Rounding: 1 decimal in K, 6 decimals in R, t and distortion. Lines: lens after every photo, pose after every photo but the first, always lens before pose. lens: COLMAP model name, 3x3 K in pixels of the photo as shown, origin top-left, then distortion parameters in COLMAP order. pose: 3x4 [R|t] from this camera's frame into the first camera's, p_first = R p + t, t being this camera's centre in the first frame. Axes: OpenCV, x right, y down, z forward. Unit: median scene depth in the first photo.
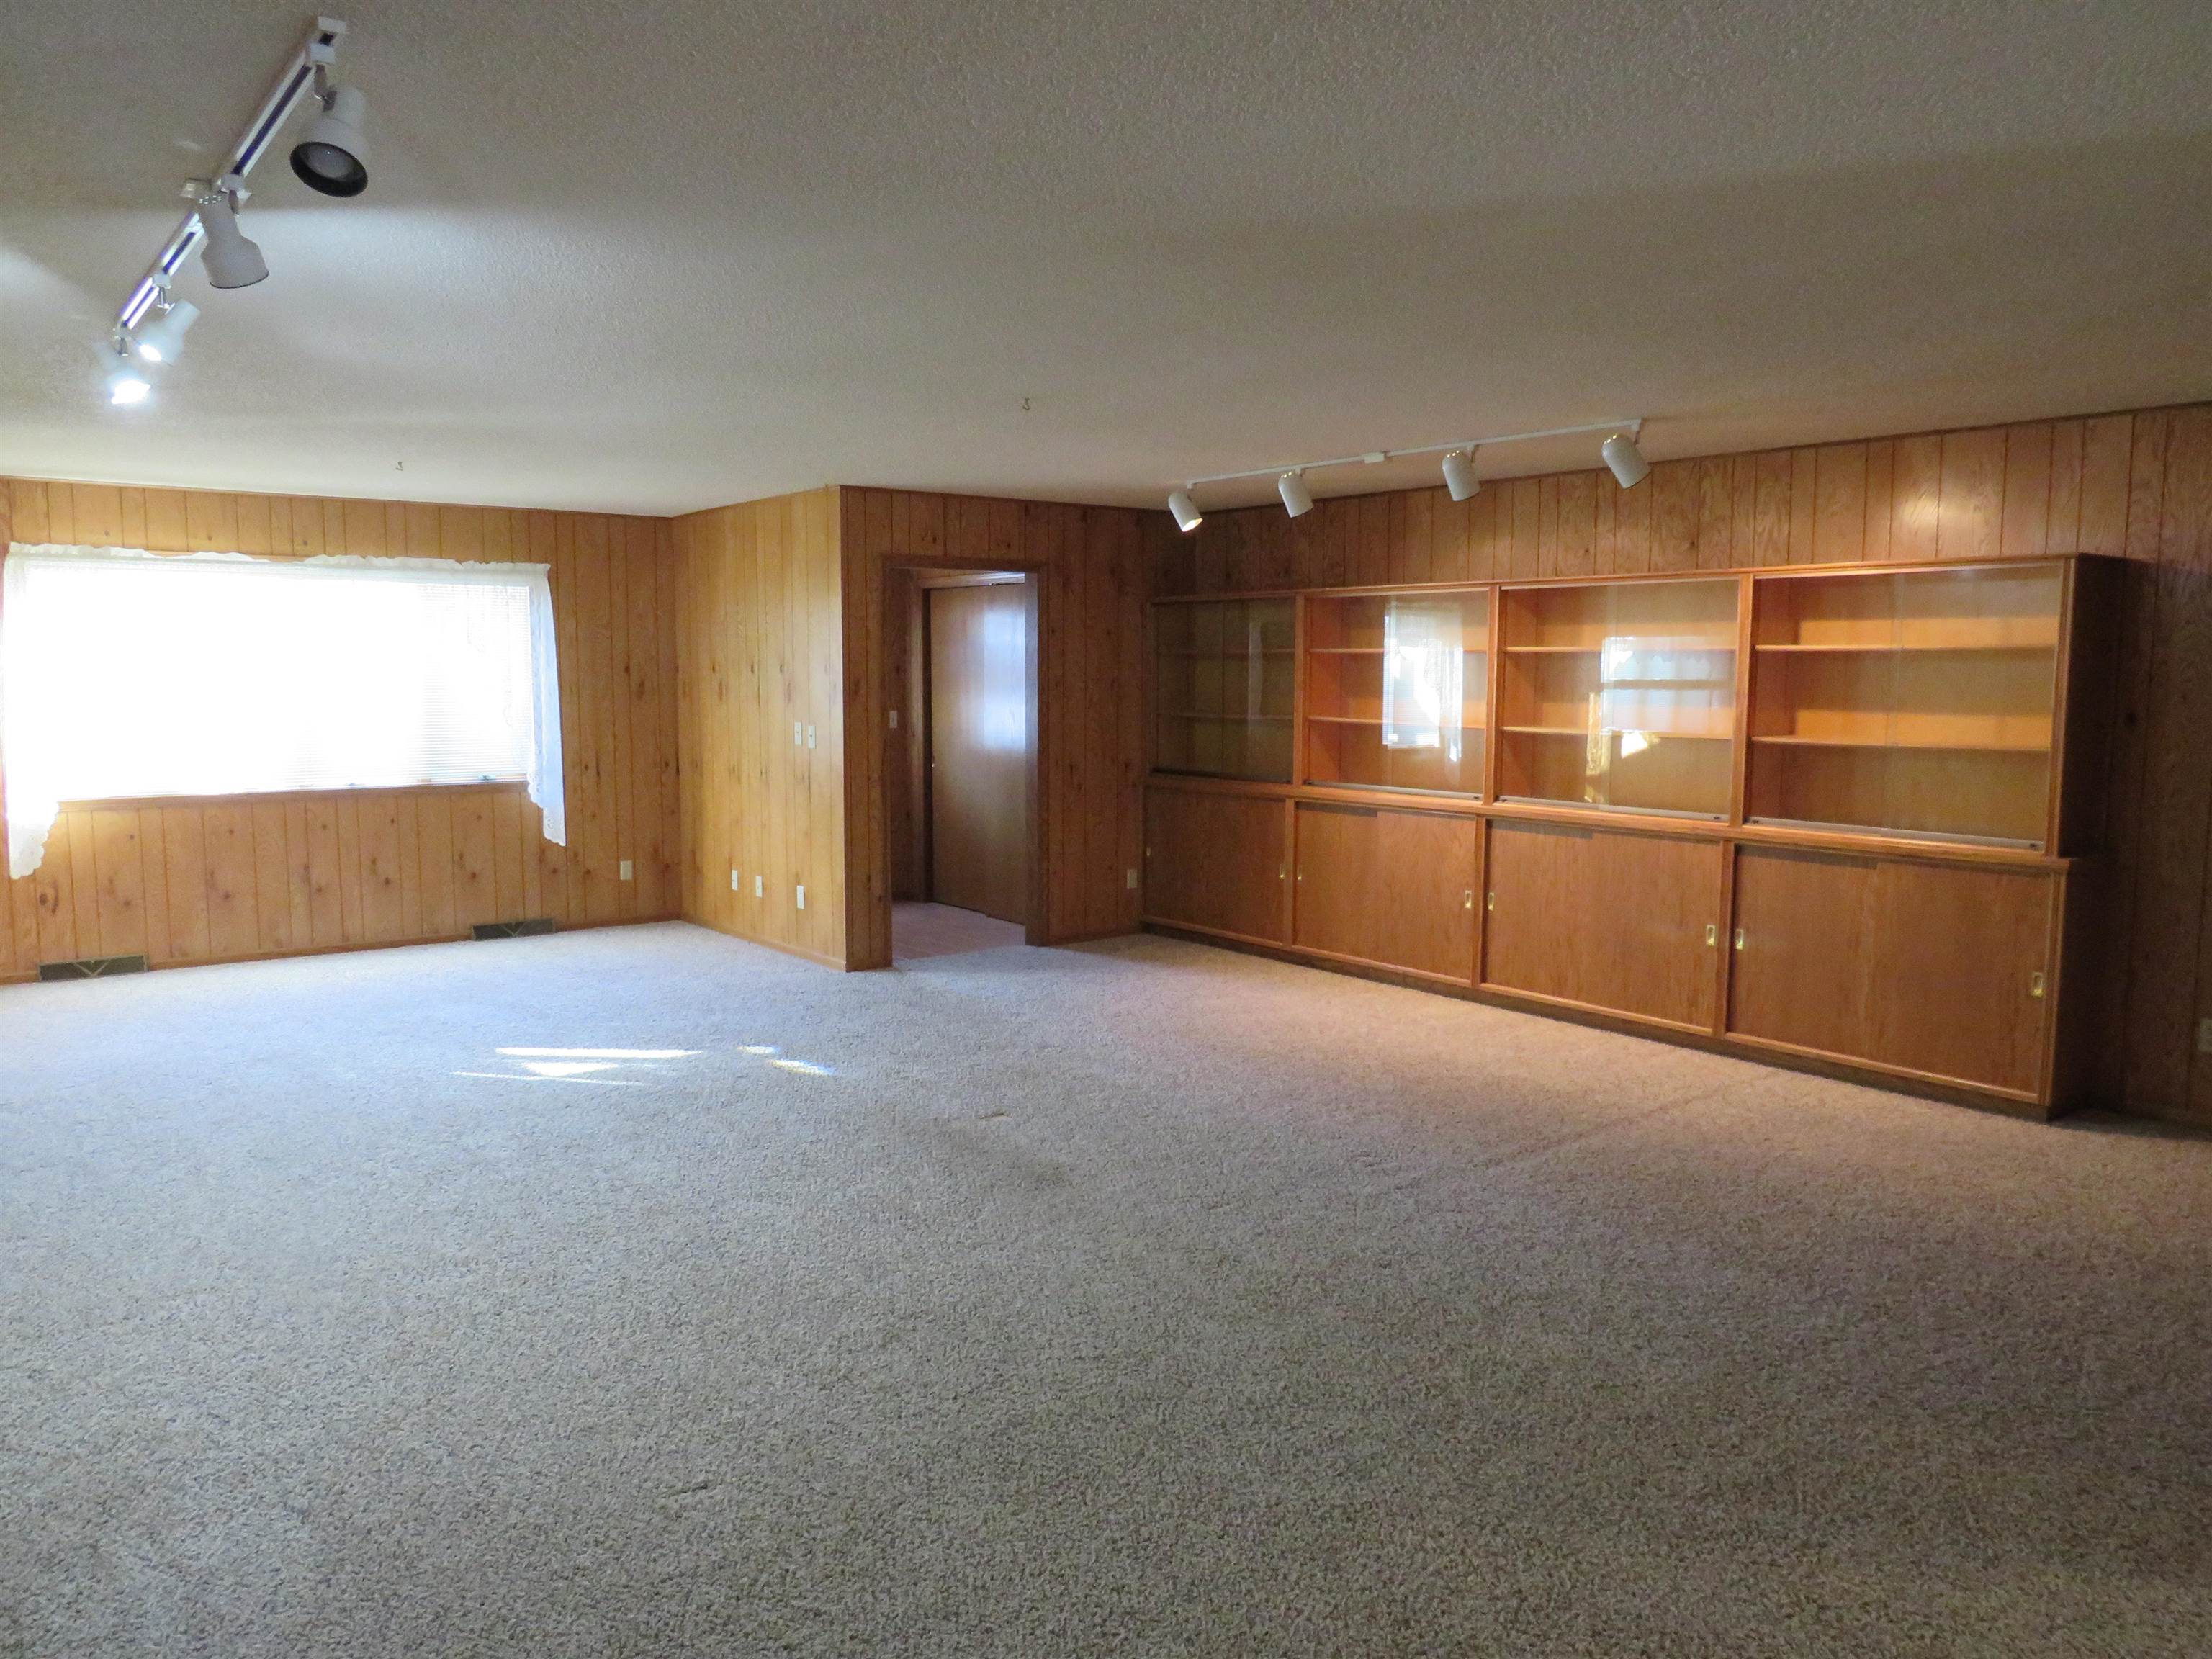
lens RADIAL K [[1567.7, 0, 1089.0], [0, 1567.7, 817.6], [0, 0, 1]] dist [-0.031663, 0.018097]
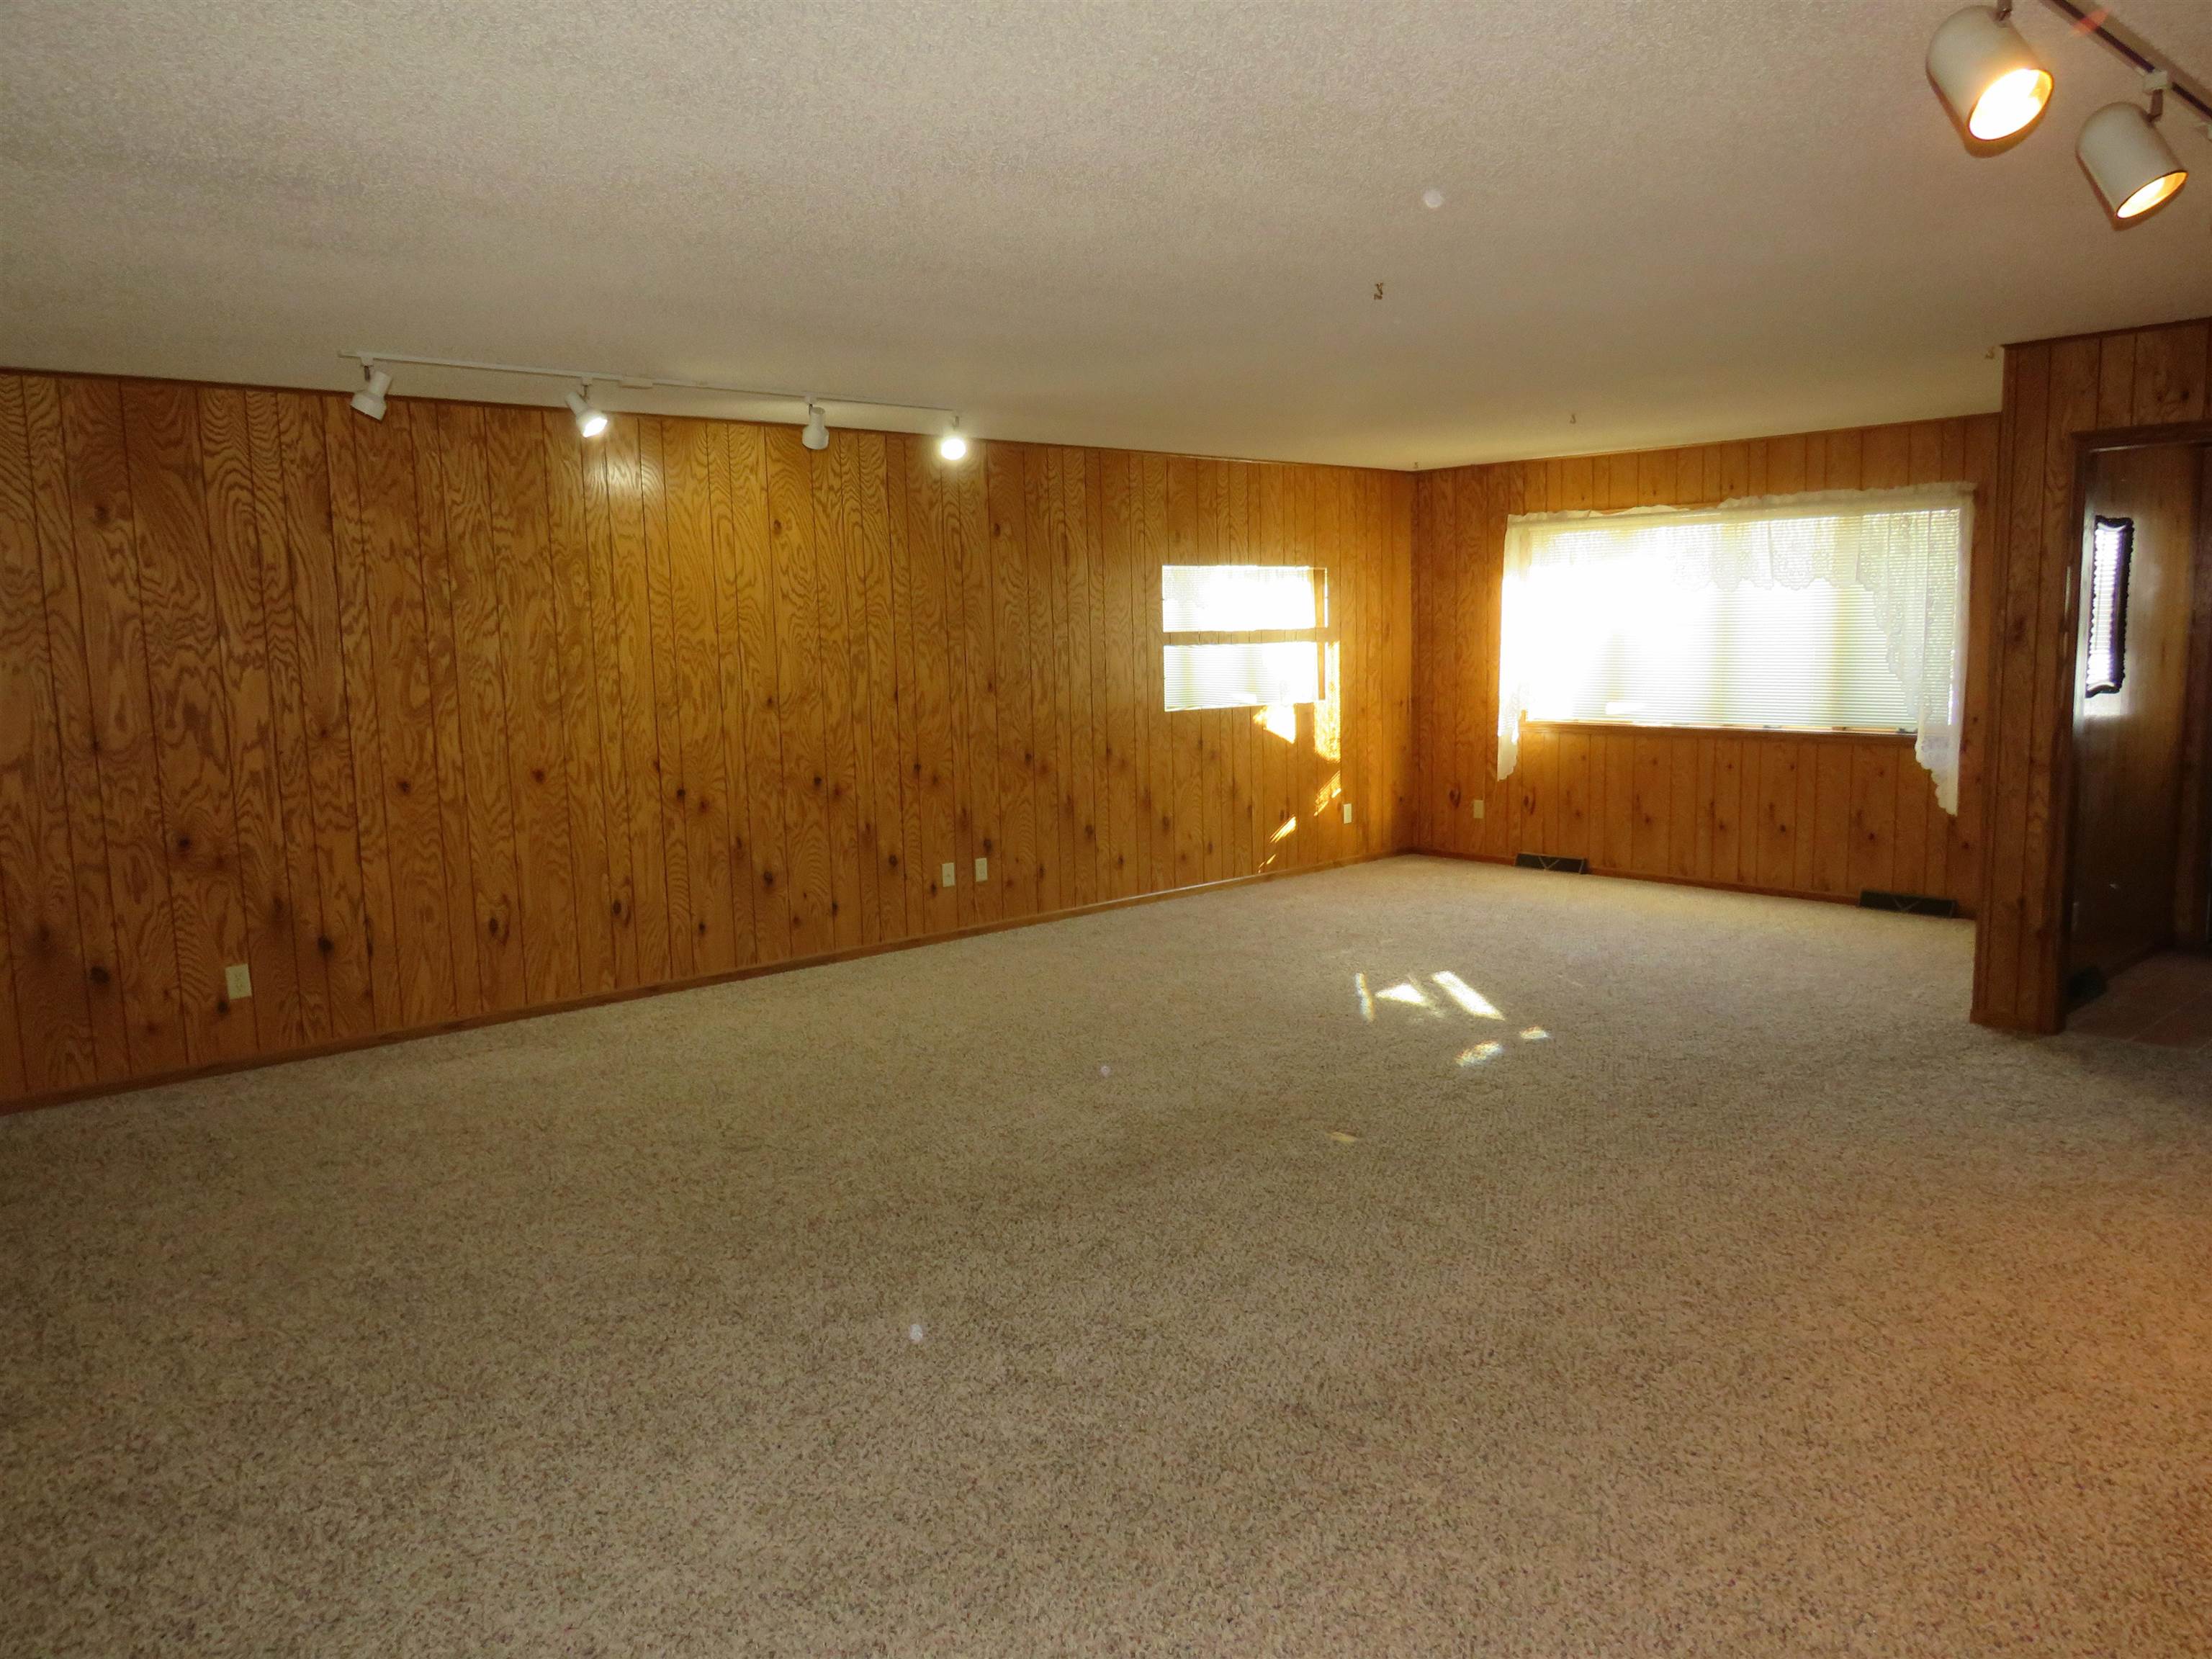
lens RADIAL K [[1567.7, 0, 1105.2], [0, 1567.7, 840.8], [0, 0, 1]] dist [-0.031663, 0.018097]
pose [[0.076639, 0.131457, -0.988355, 0.509741], [-0.072083, 0.989407, 0.126007, -0.046480], [0.994450, 0.061587, 0.085303, 0.522794]]
